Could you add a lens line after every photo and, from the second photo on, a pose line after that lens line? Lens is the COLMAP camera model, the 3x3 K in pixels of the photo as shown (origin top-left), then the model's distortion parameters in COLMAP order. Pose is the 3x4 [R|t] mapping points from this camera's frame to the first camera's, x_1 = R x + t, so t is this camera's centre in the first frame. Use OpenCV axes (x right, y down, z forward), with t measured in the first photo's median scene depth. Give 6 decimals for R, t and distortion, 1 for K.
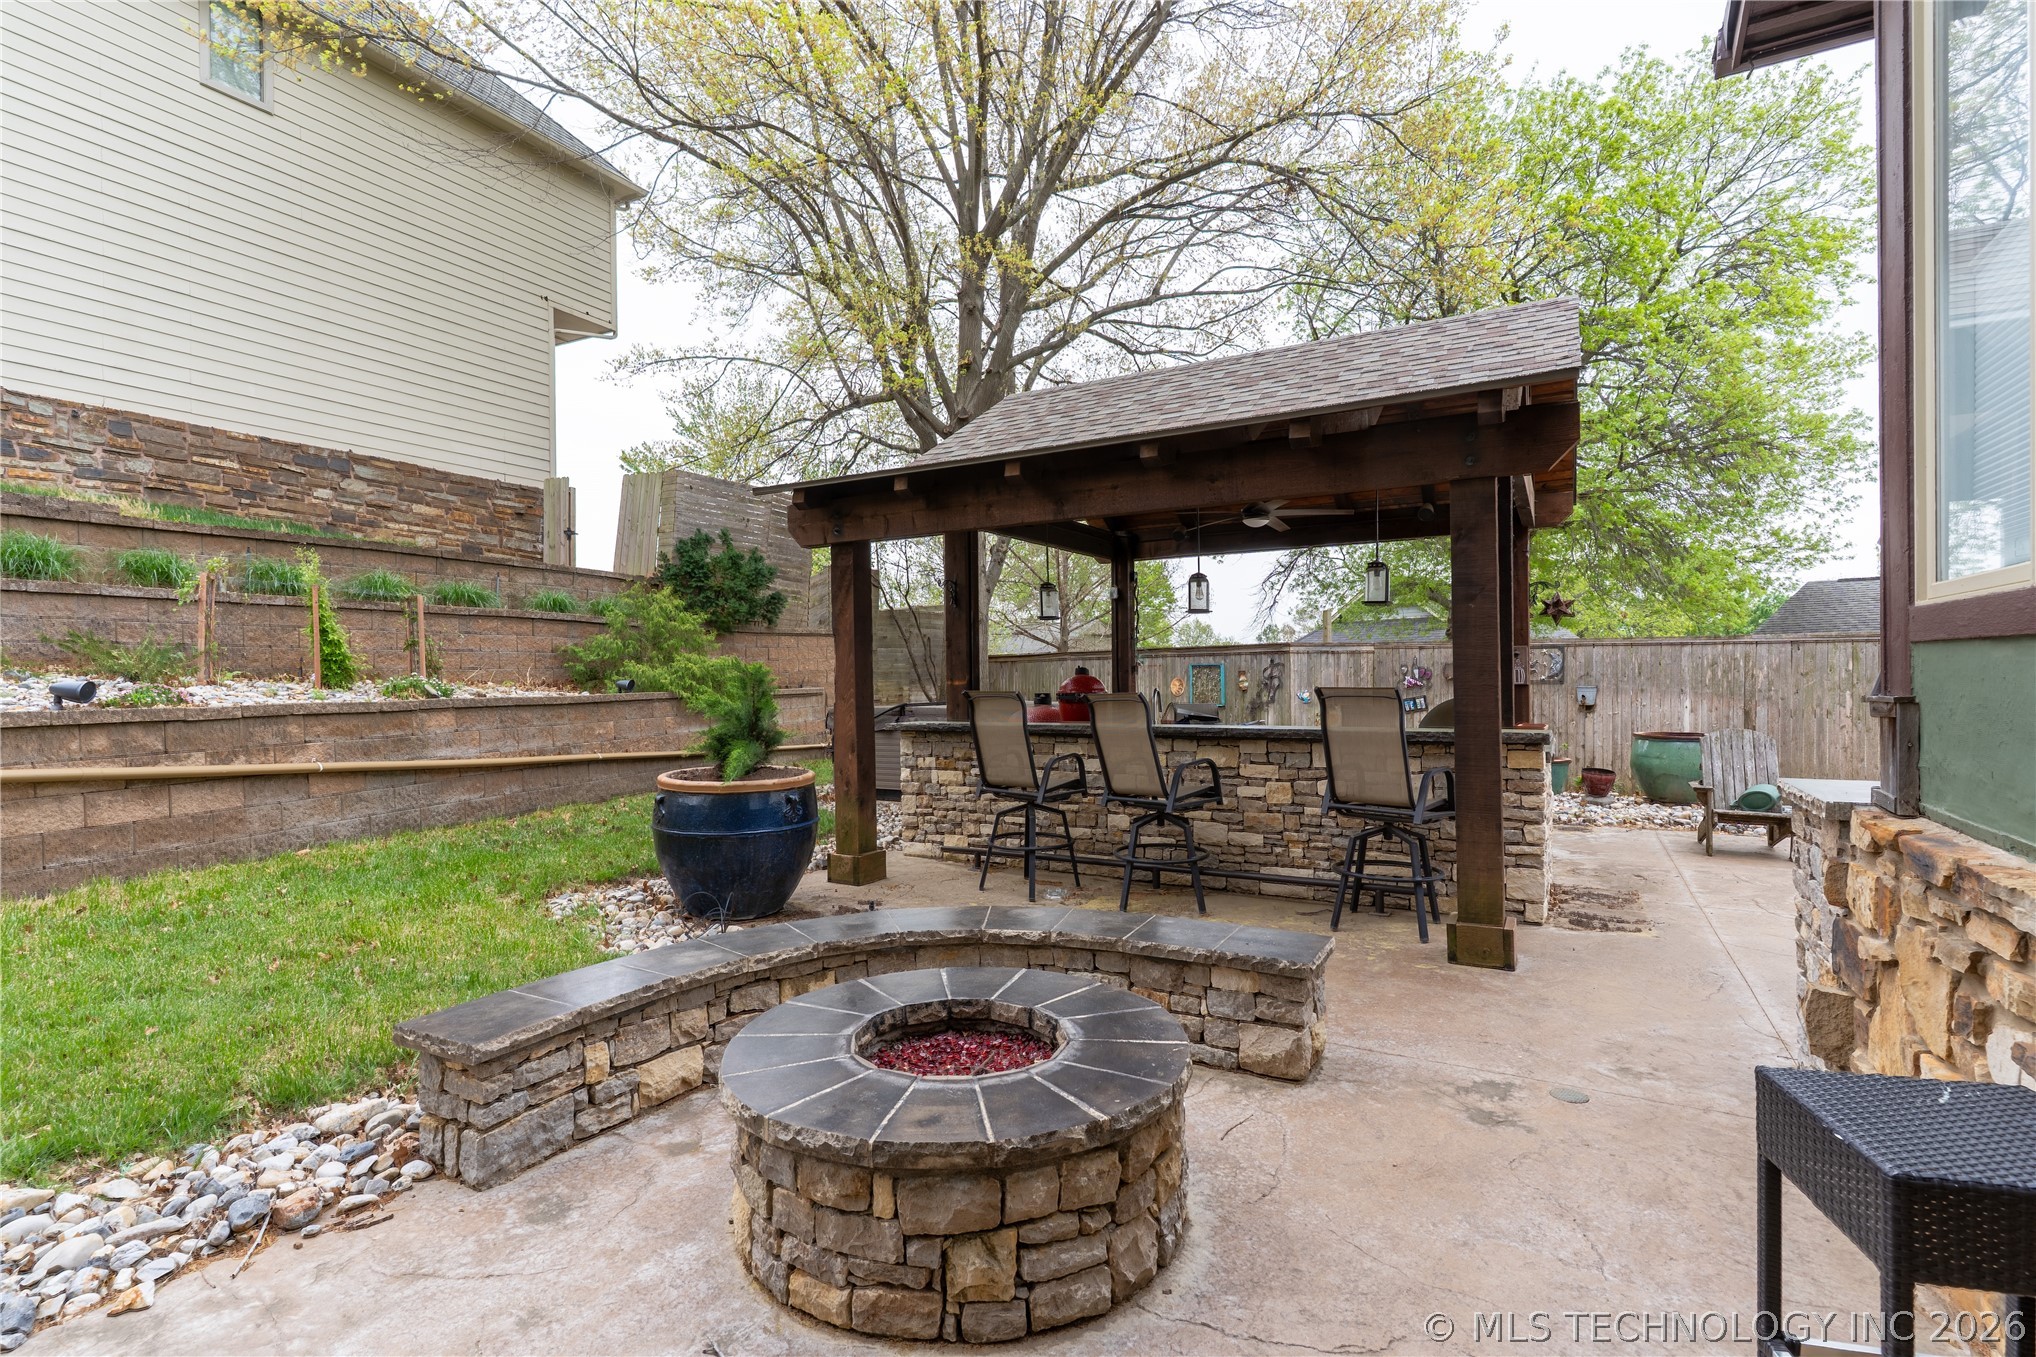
lens RADIAL K [[973.0, 0, 1010.0], [0, 973.0, 678.0], [0, 0, 1]] dist [-0.003447, 0.000627]
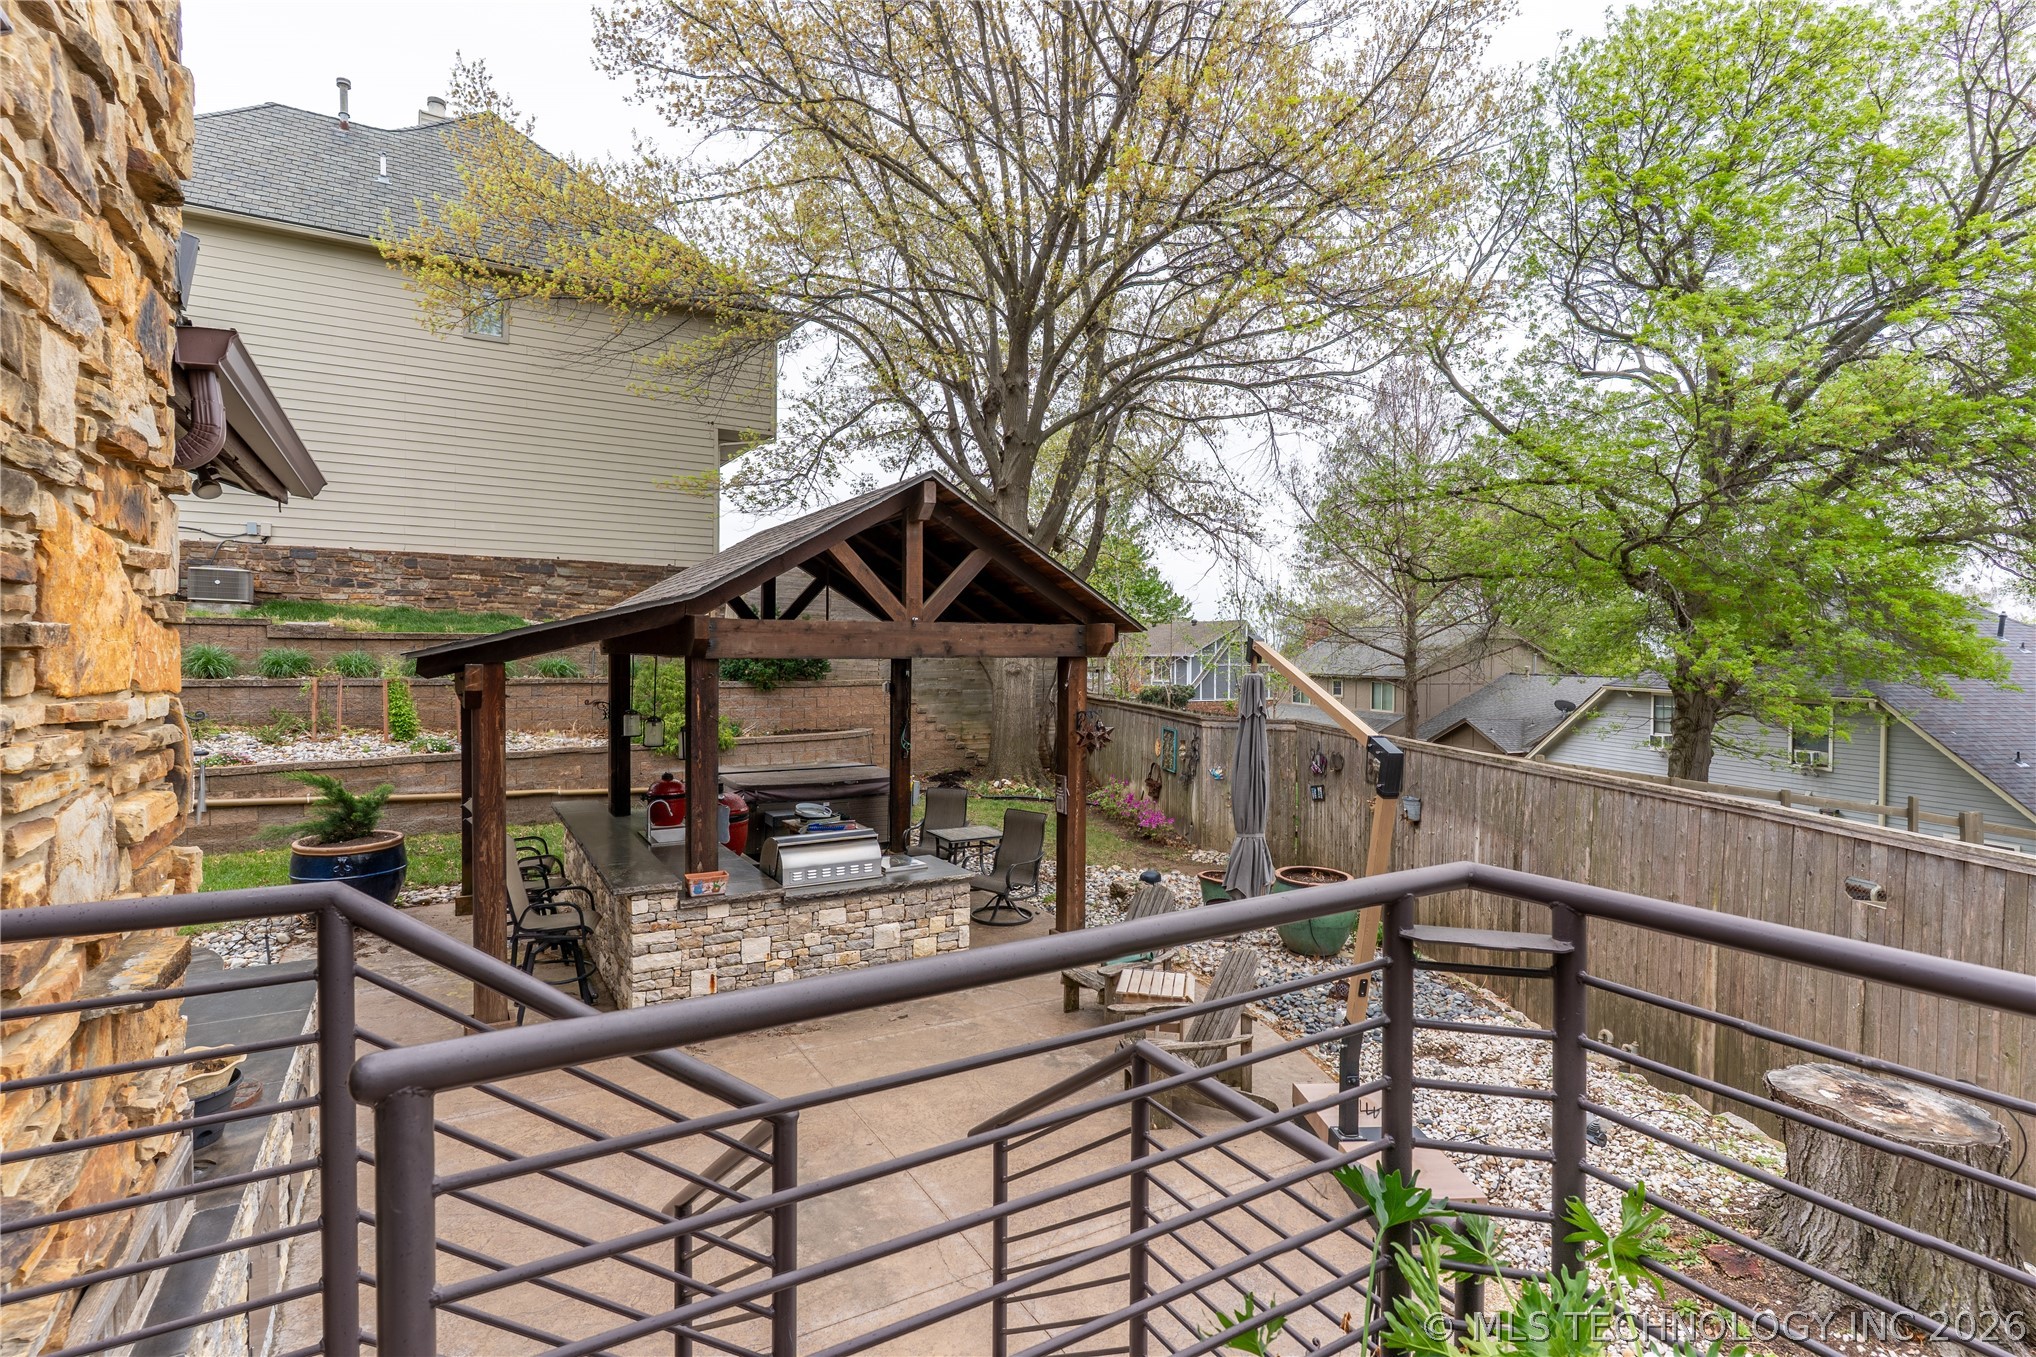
lens RADIAL K [[973.0, 0, 1023.0], [0, 973.0, 665.4], [0, 0, 1]] dist [-0.003447, 0.000627]
pose [[0.868042, 0.026777, -0.495769, 0.841112], [-0.020563, 0.999627, 0.017989, -0.138818], [0.496065, -0.005421, 0.868268, 0.081938]]
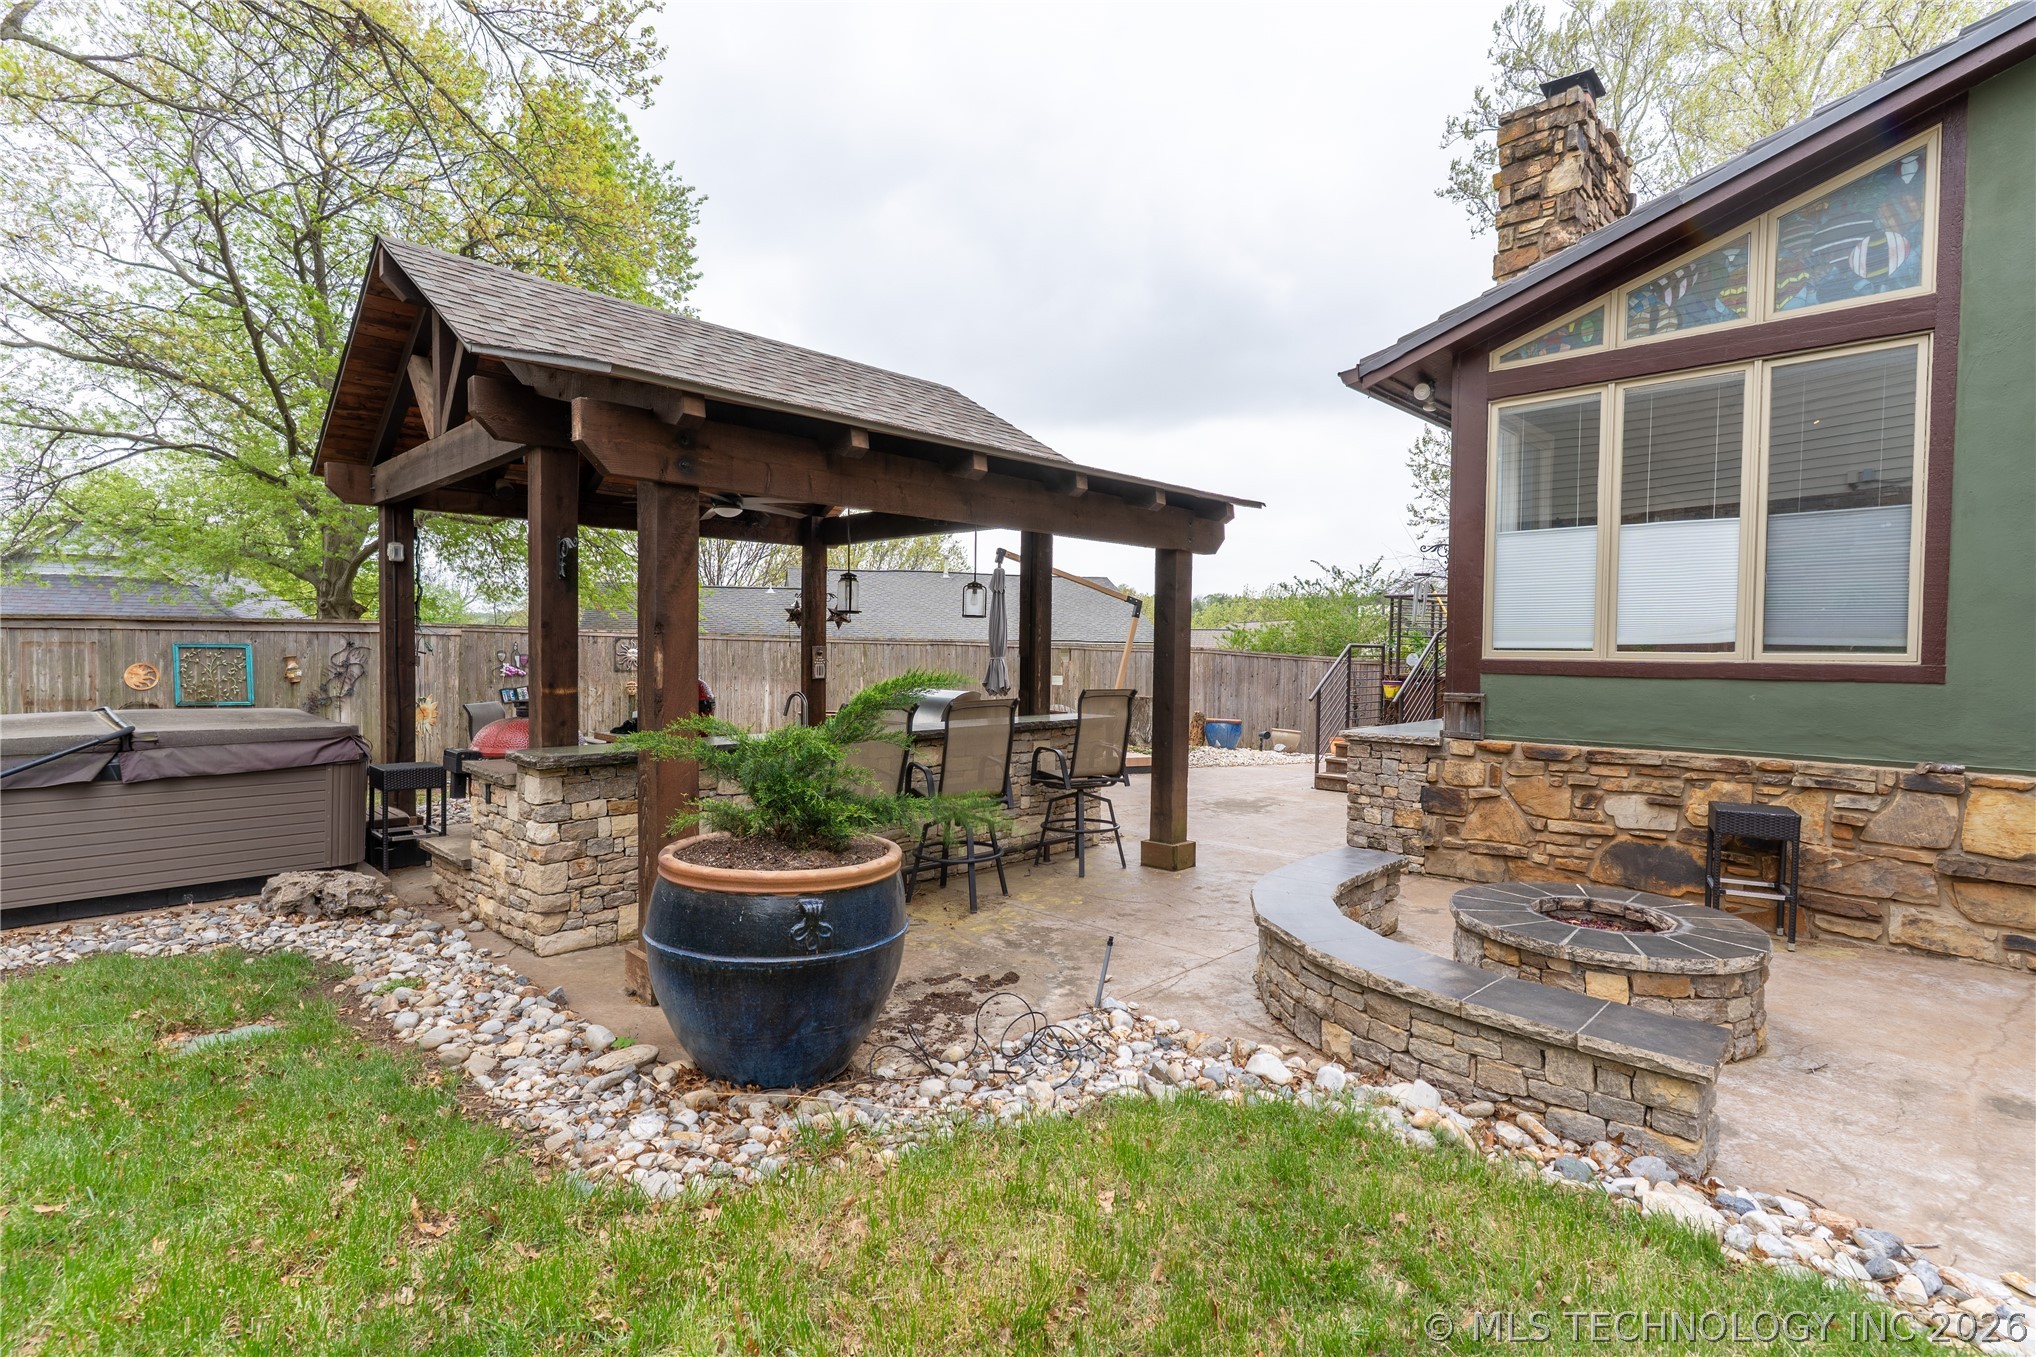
lens RADIAL K [[973.0, 0, 1037.6], [0, 973.0, 670.6], [0, 0, 1]] dist [-0.003447, 0.000627]
pose [[0.248531, -0.008210, 0.968589, -0.477040], [-0.010381, 0.999884, 0.011139, -0.014223], [-0.968568, -0.012824, 0.248417, 0.385260]]
